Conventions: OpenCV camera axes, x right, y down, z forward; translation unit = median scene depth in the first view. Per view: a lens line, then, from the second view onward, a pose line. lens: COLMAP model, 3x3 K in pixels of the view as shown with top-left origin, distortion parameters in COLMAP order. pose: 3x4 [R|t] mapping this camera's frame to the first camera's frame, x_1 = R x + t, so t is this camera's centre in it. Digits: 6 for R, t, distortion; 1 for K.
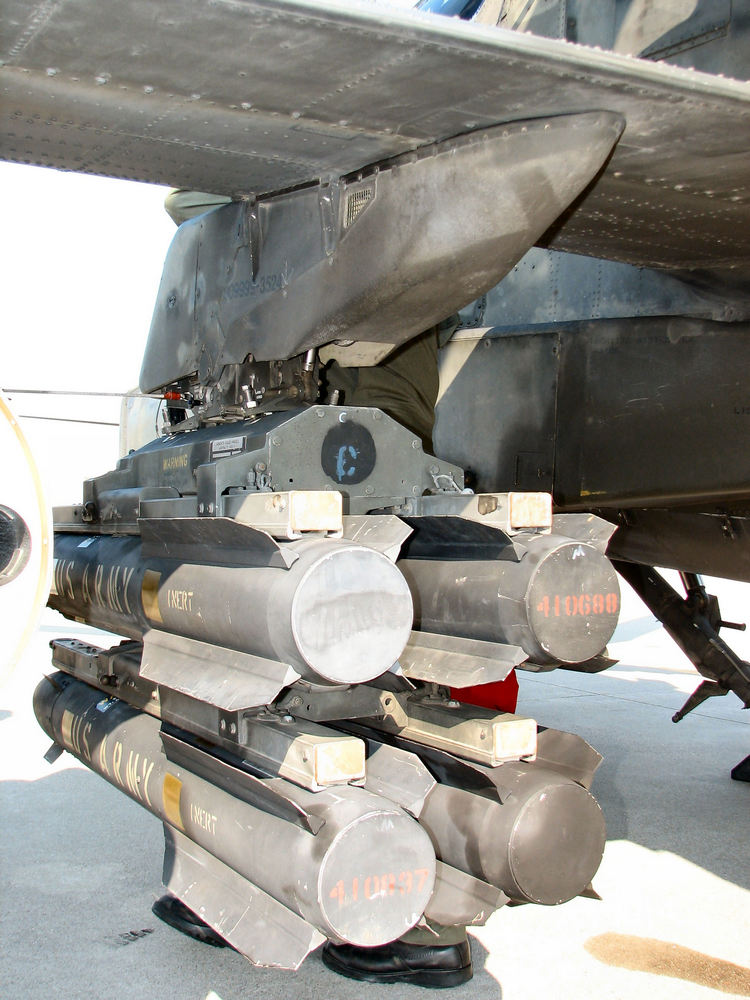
lens RADIAL K [[1090.2, 0, 375.0], [0, 1090.2, 500.0], [0, 0, 1]] dist [-0.196192, 0.335686]
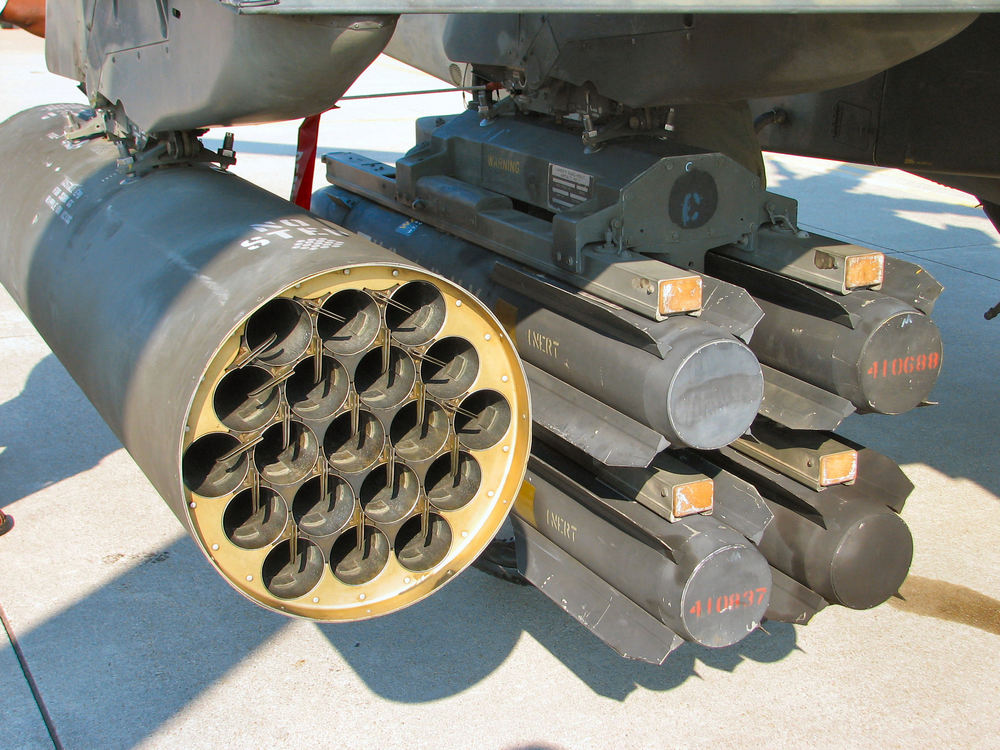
lens RADIAL K [[1480.5, 0, 500.0], [0, 1480.5, 375.0], [0, 0, 1]] dist [-0.053916, 0.088094]
pose [[0.998633, 0.009589, -0.051392, -0.157552], [0.007665, 0.945550, 0.325385, -0.405883], [0.051714, -0.325334, 0.944184, -0.495685]]
